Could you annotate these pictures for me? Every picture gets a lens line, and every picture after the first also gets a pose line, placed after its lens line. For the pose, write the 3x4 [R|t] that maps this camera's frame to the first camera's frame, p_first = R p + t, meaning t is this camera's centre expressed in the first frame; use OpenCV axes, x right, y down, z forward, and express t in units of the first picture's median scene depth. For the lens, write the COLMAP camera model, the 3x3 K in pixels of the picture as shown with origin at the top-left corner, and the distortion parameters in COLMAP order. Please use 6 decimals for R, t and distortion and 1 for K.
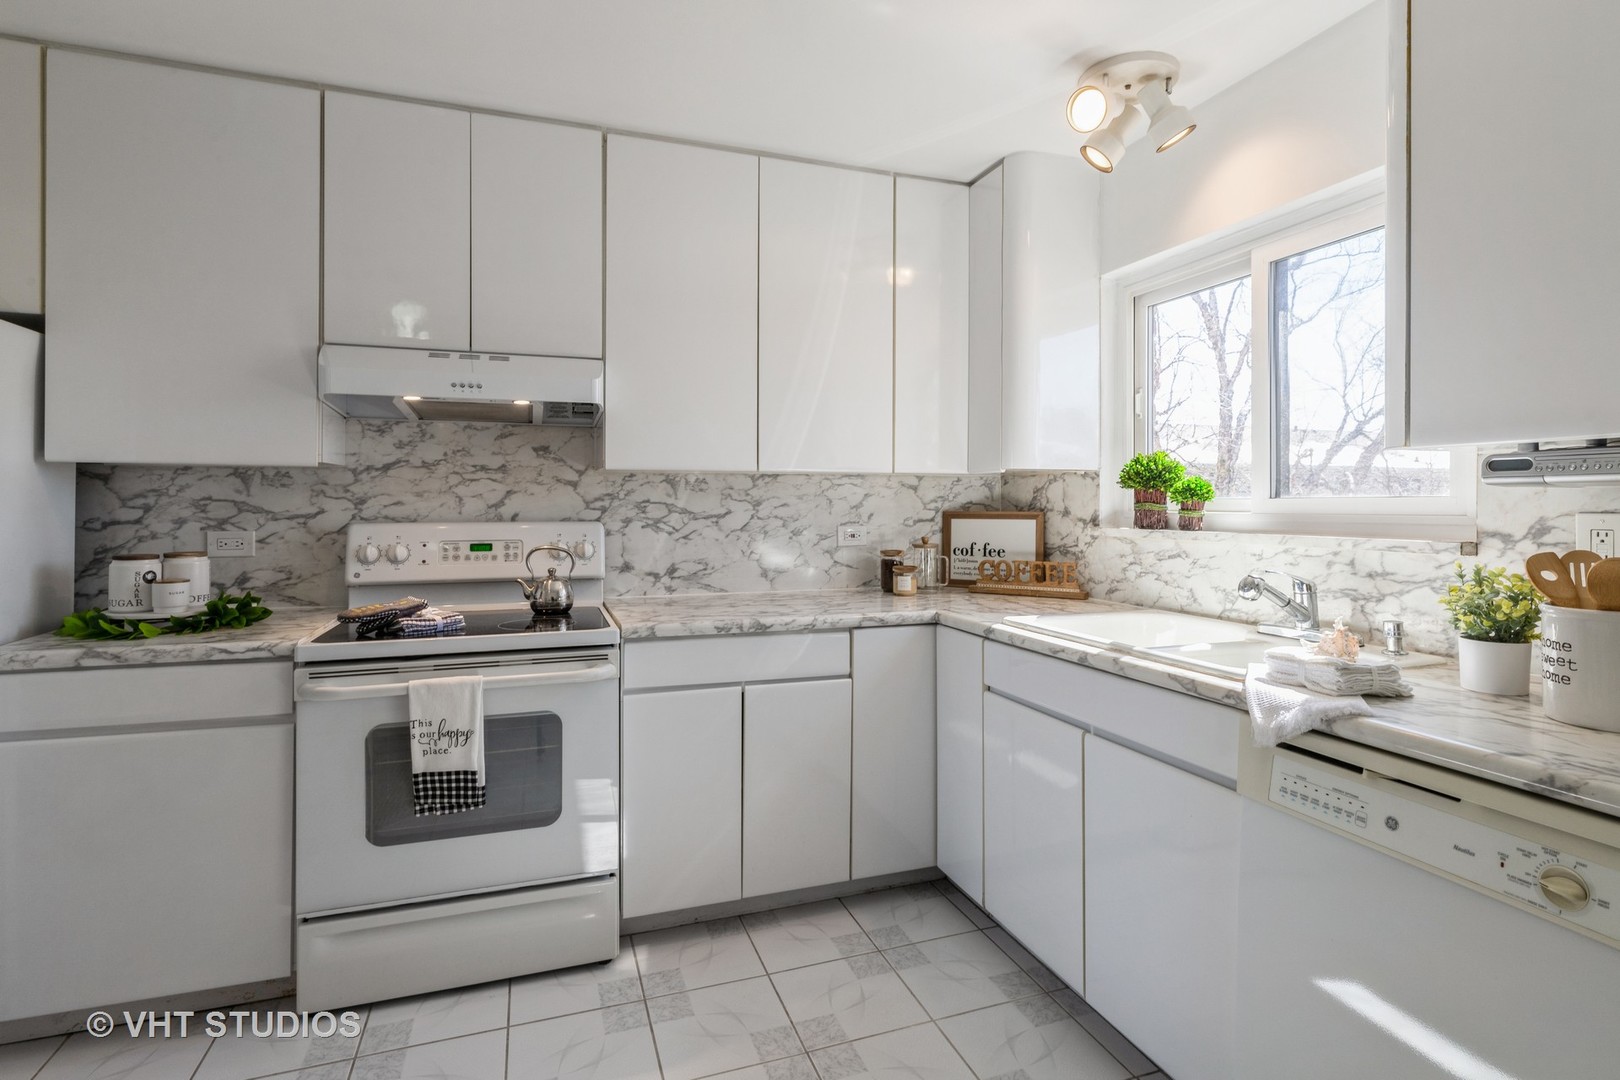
lens RADIAL K [[810.9, 0, 808.2], [0, 810.9, 501.0], [0, 0, 1]] dist [0.014748, -0.000275]
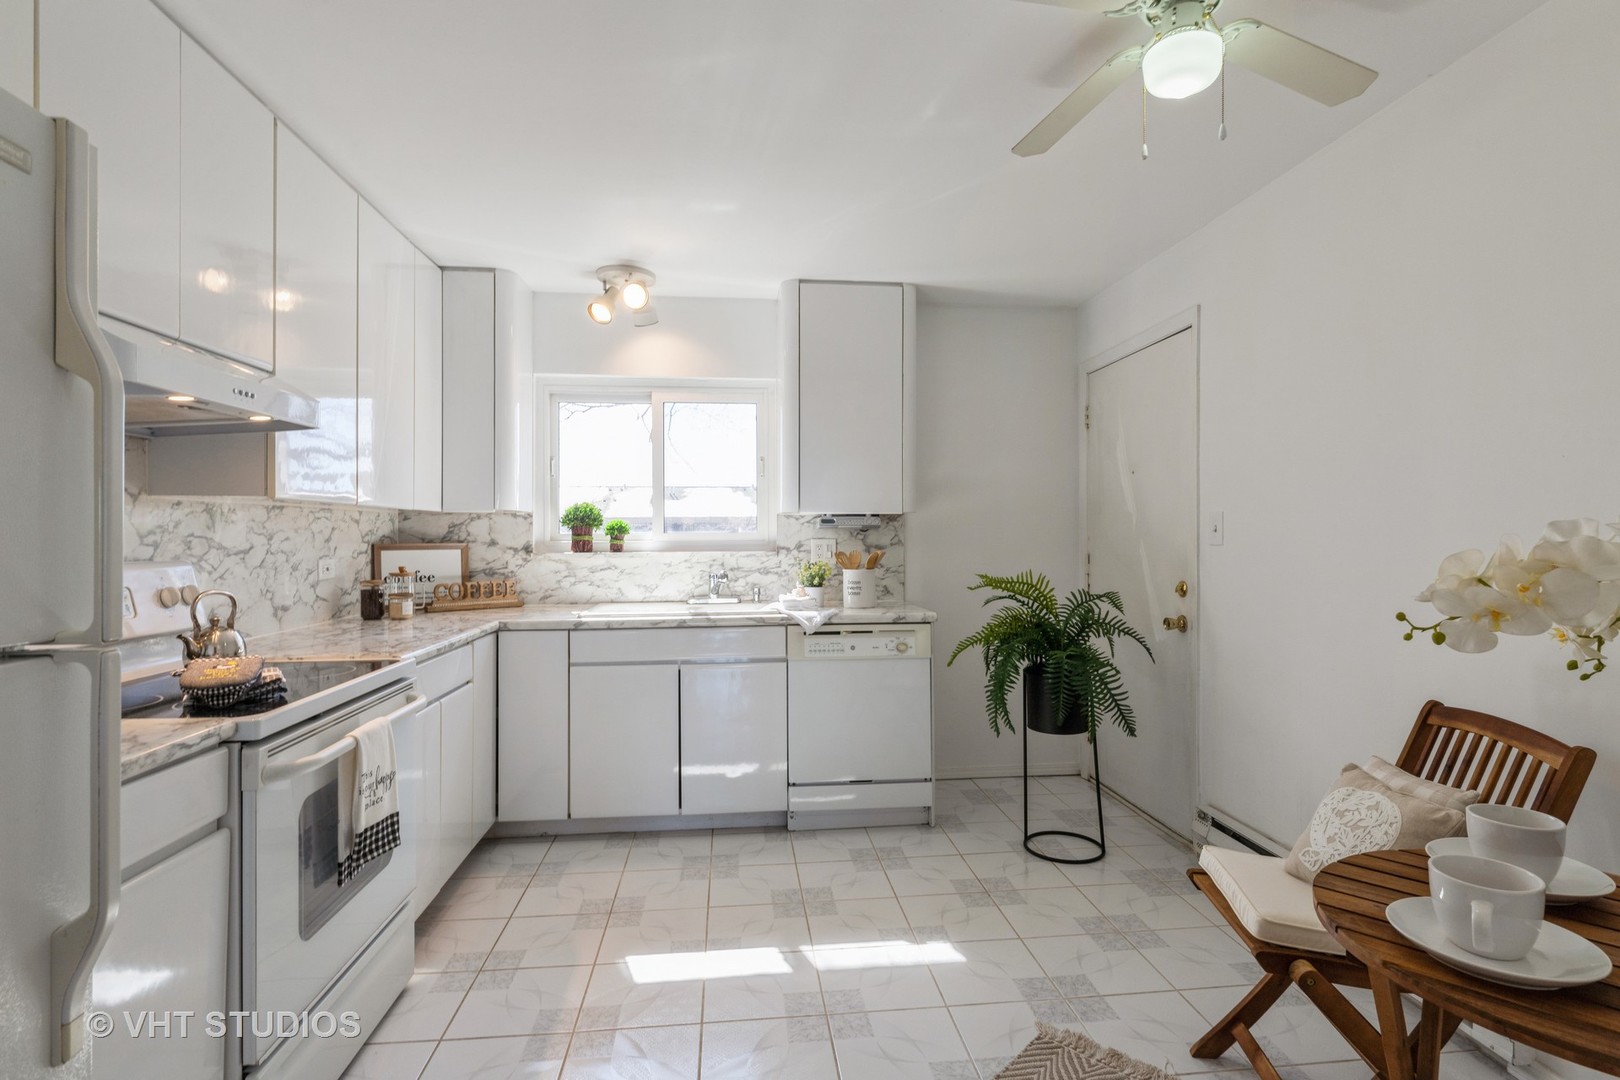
lens RADIAL K [[810.9, 0, 807.5], [0, 810.9, 534.8], [0, 0, 1]] dist [0.014748, -0.000275]
pose [[0.237309, -0.000911, 0.971434, -0.863444], [0.000064, 1.000000, 0.000922, -0.000466], [-0.971434, -0.000157, 0.237309, 0.203283]]
